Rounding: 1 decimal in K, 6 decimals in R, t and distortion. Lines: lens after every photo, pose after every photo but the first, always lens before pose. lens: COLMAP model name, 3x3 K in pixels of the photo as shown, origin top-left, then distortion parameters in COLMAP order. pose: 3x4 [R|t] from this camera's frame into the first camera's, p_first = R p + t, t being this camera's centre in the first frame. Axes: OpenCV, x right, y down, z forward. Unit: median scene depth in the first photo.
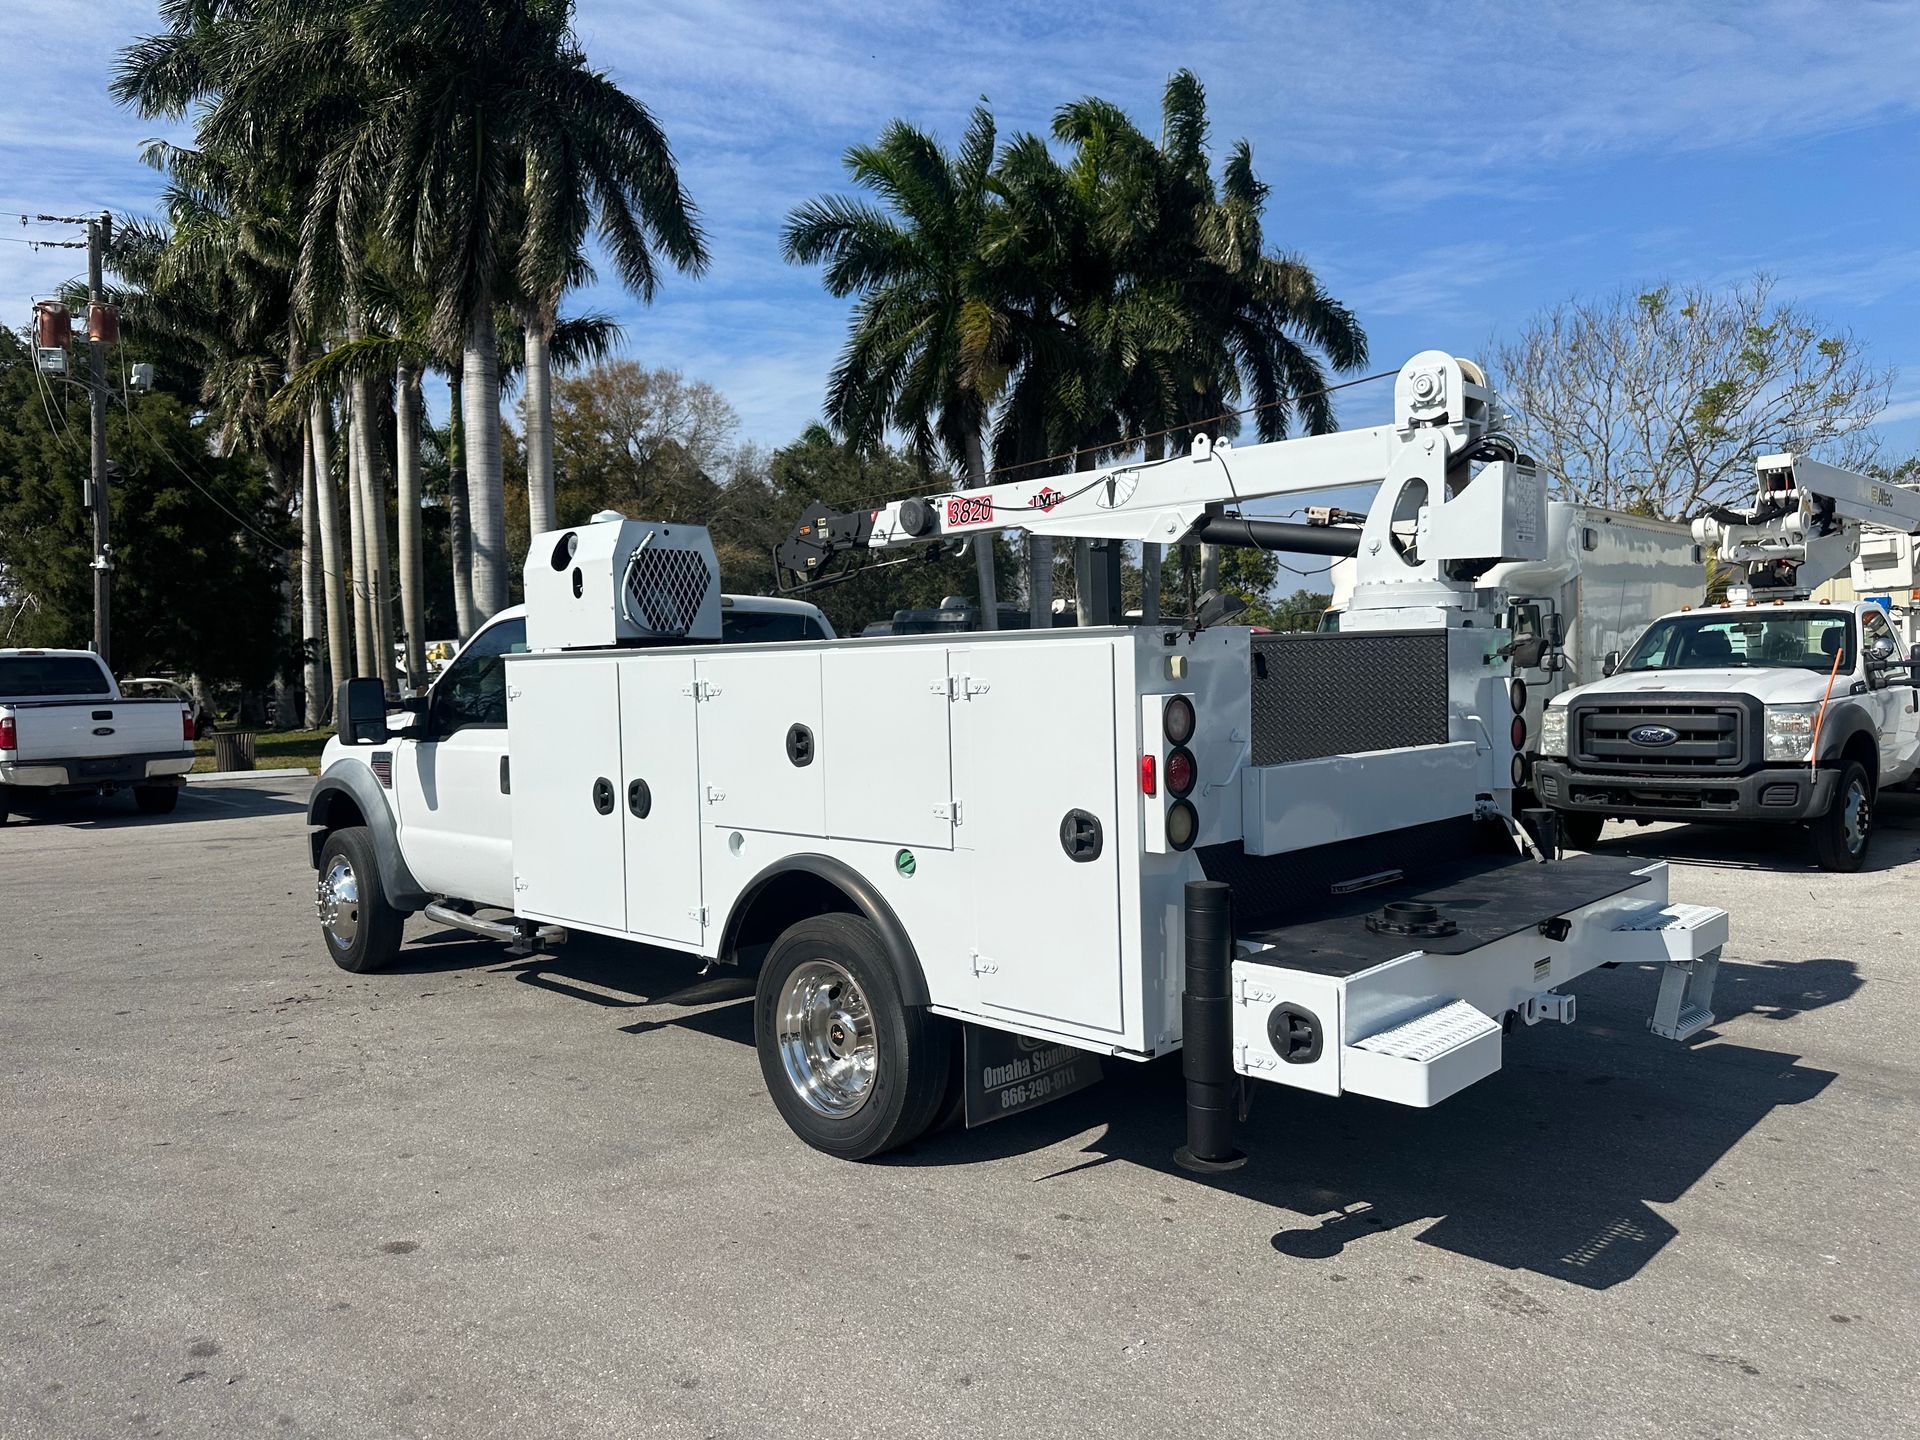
lens RADIAL K [[1363.5, 0, 967.2], [0, 1363.5, 729.1], [0, 0, 1]] dist [0.043953, -0.059377]
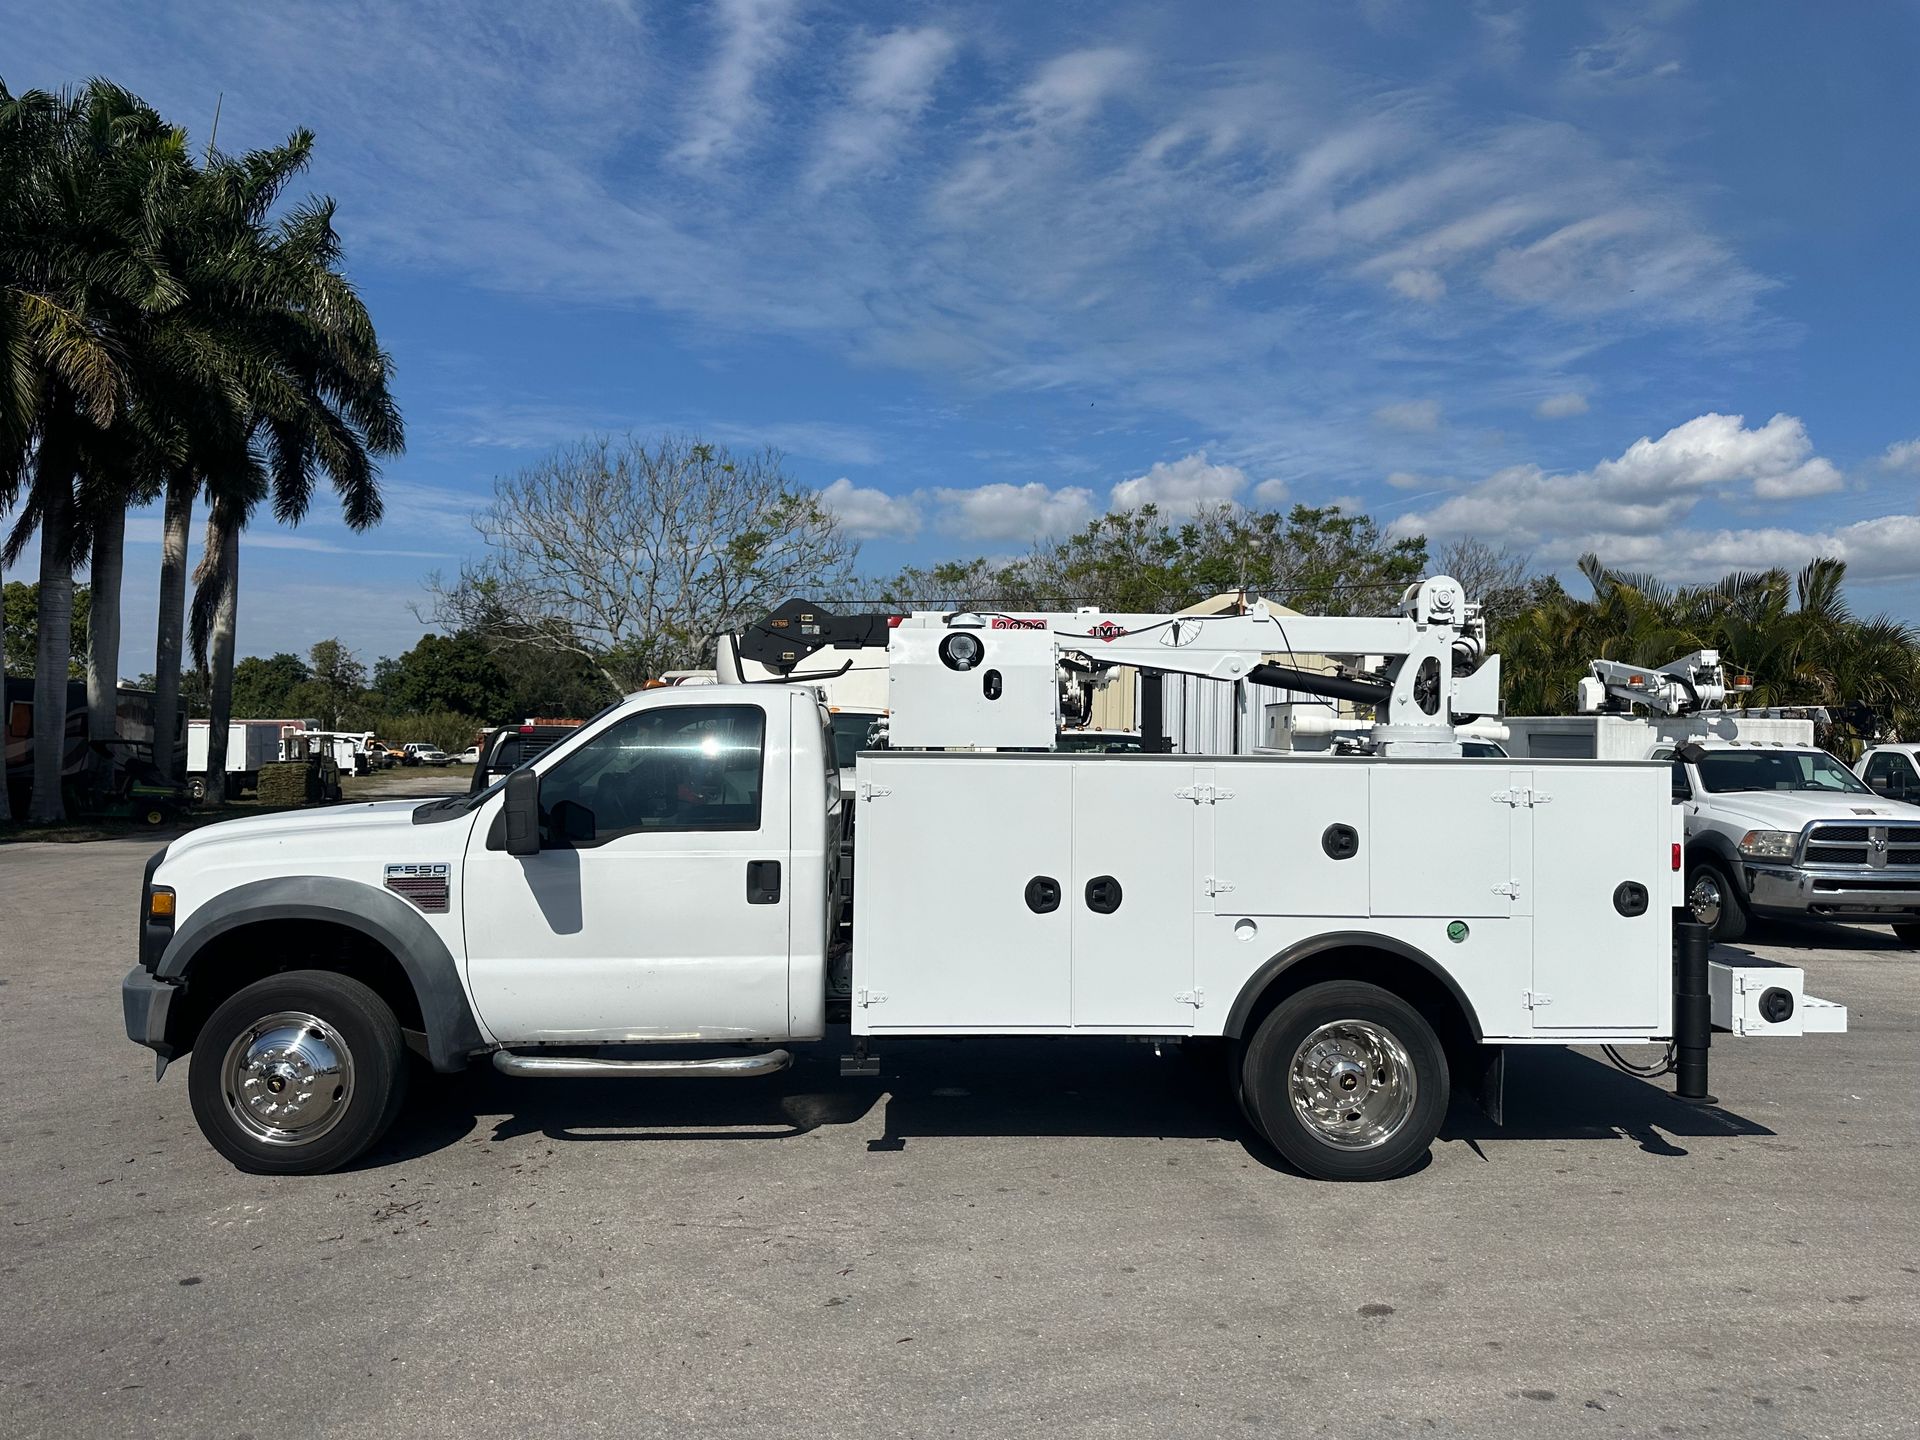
lens RADIAL K [[1366.6, 0, 978.7], [0, 1366.6, 720.6], [0, 0, 1]] dist [0.016070, -0.023232]
pose [[0.677637, 0.047693, 0.733848, -0.938768], [0.005774, 0.997519, -0.070161, -0.009854], [-0.735374, 0.051781, 0.675681, 0.306521]]
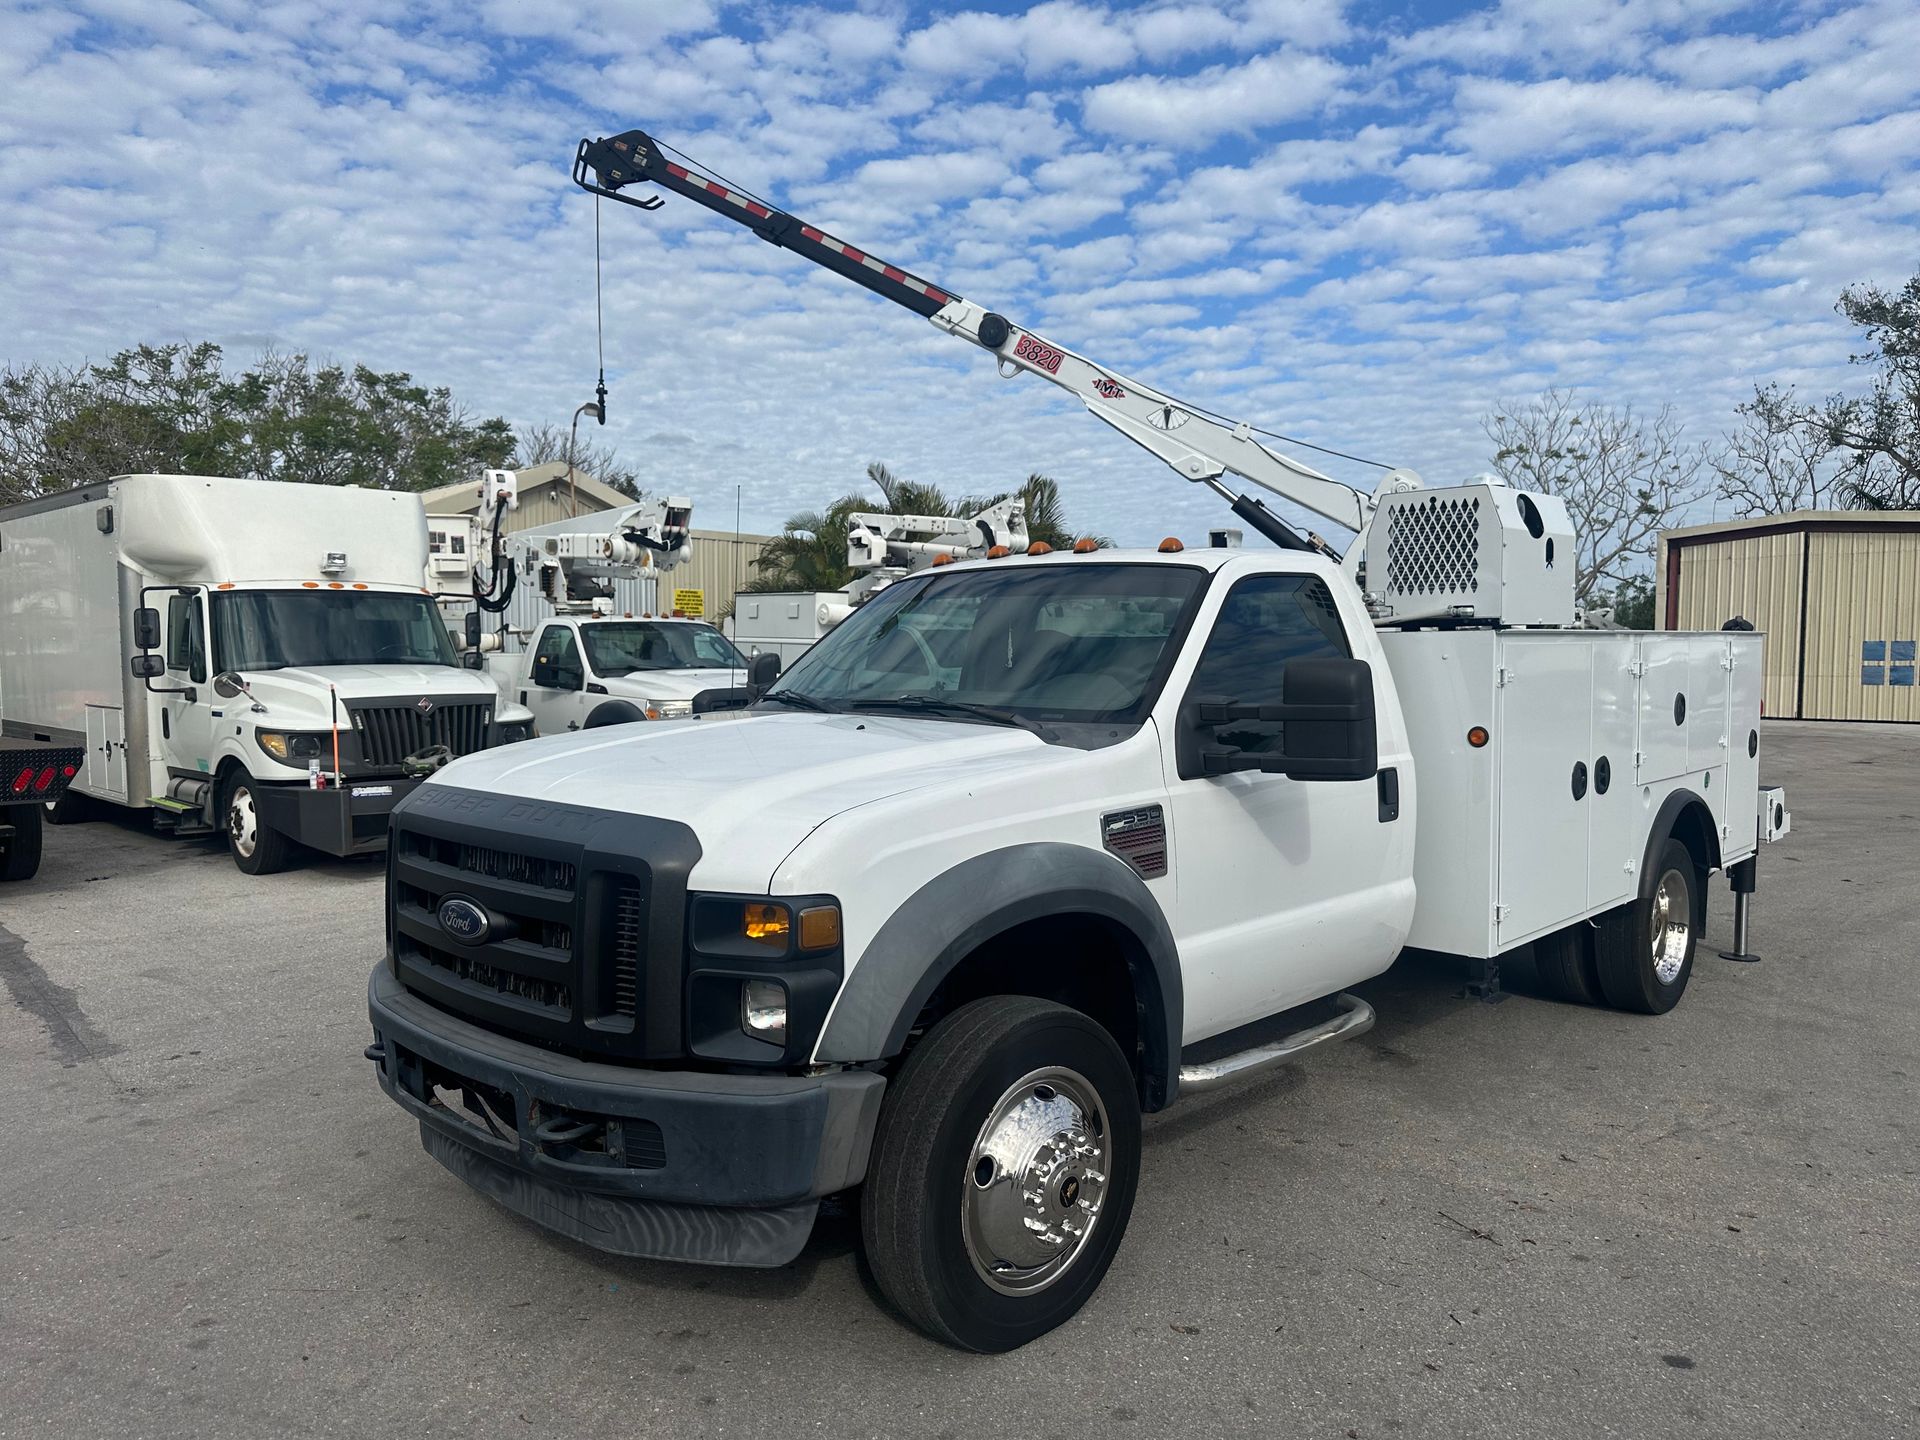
lens RADIAL K [[1366.6, 0, 983.0], [0, 1366.6, 745.8], [0, 0, 1]] dist [0.016070, -0.023232]
pose [[-0.008647, -0.047043, 0.998855, -1.200113], [0.042717, 0.997964, 0.047371, -0.040750], [-0.999050, 0.043078, -0.006620, 1.437758]]
